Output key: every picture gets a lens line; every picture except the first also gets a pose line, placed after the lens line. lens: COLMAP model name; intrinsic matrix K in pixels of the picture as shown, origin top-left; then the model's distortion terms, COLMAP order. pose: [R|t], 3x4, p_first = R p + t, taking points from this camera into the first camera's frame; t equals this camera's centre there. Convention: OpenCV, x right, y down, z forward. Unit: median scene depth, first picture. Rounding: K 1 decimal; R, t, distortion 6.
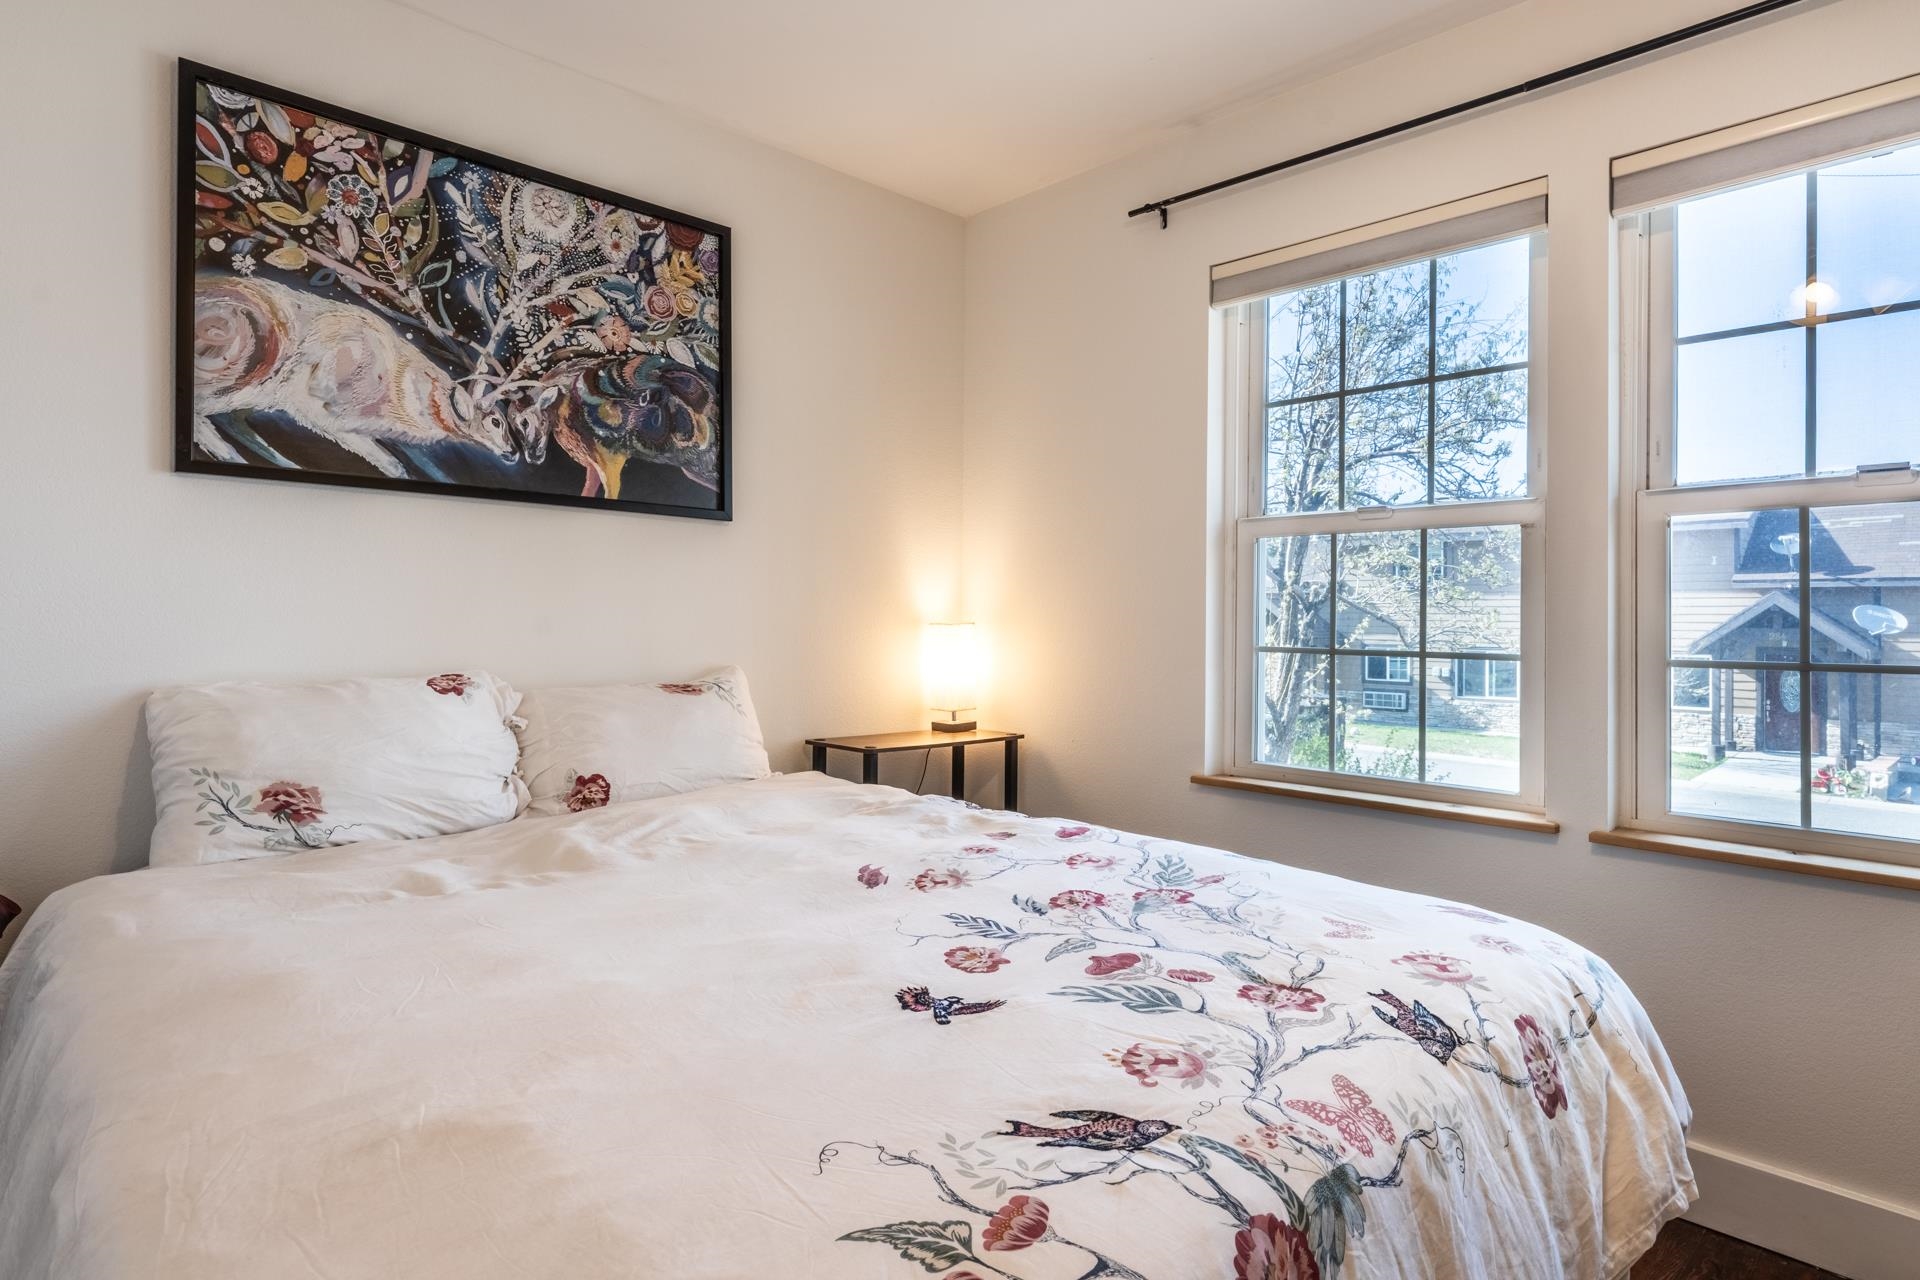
lens RADIAL K [[993.2, 0, 982.9], [0, 993.2, 610.1], [0, 0, 1]] dist [0.001412, 0.000354]
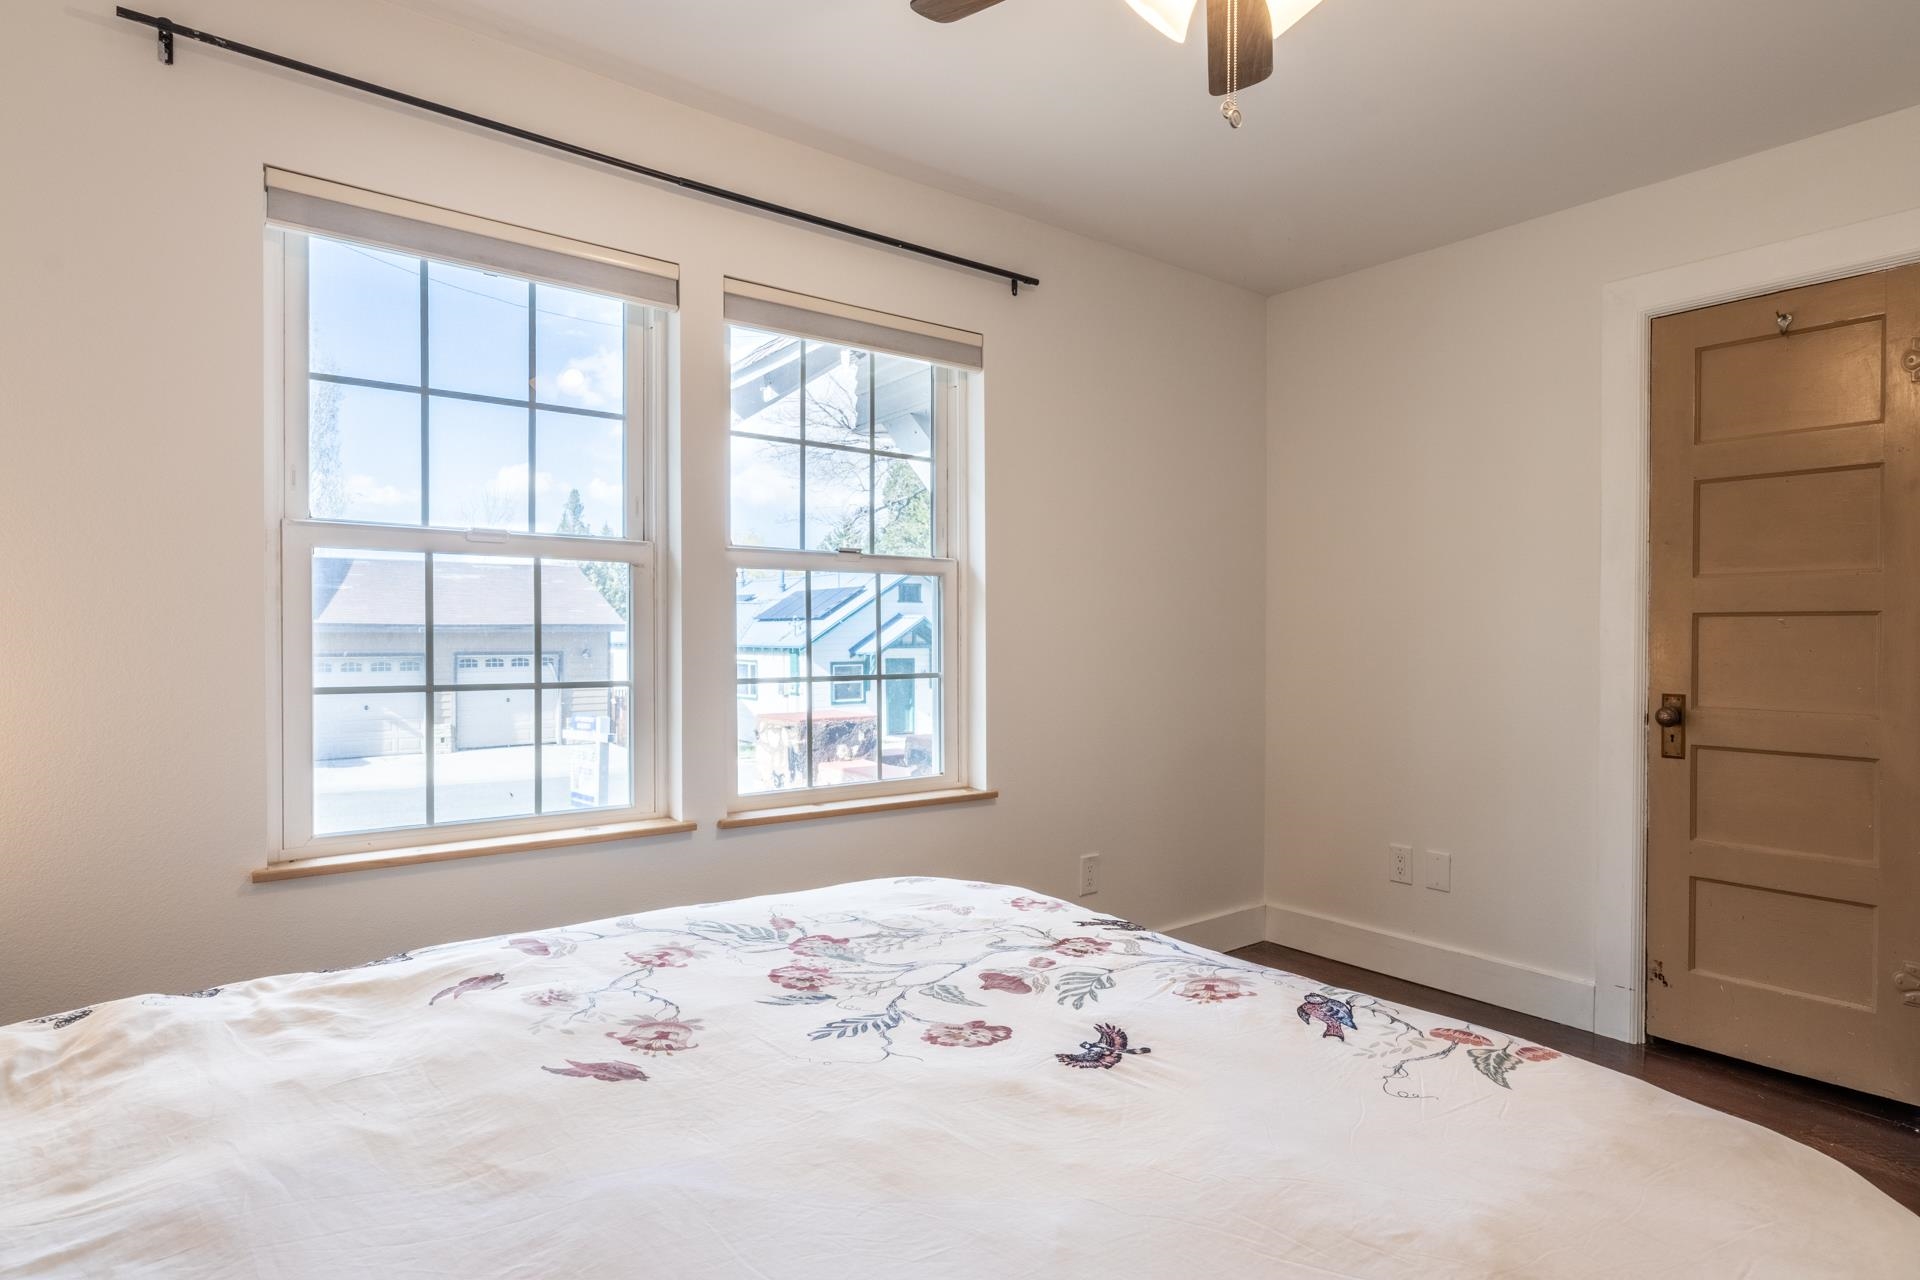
lens RADIAL K [[1014.3, 0, 966.9], [0, 1014.3, 644.8], [0, 0, 1]] dist [-0.002286, 0.000423]
pose [[0.133280, -0.019897, 0.990879, -1.065708], [-0.010285, 0.999717, 0.021457, -0.048020], [-0.991025, -0.013051, 0.133038, 0.967060]]
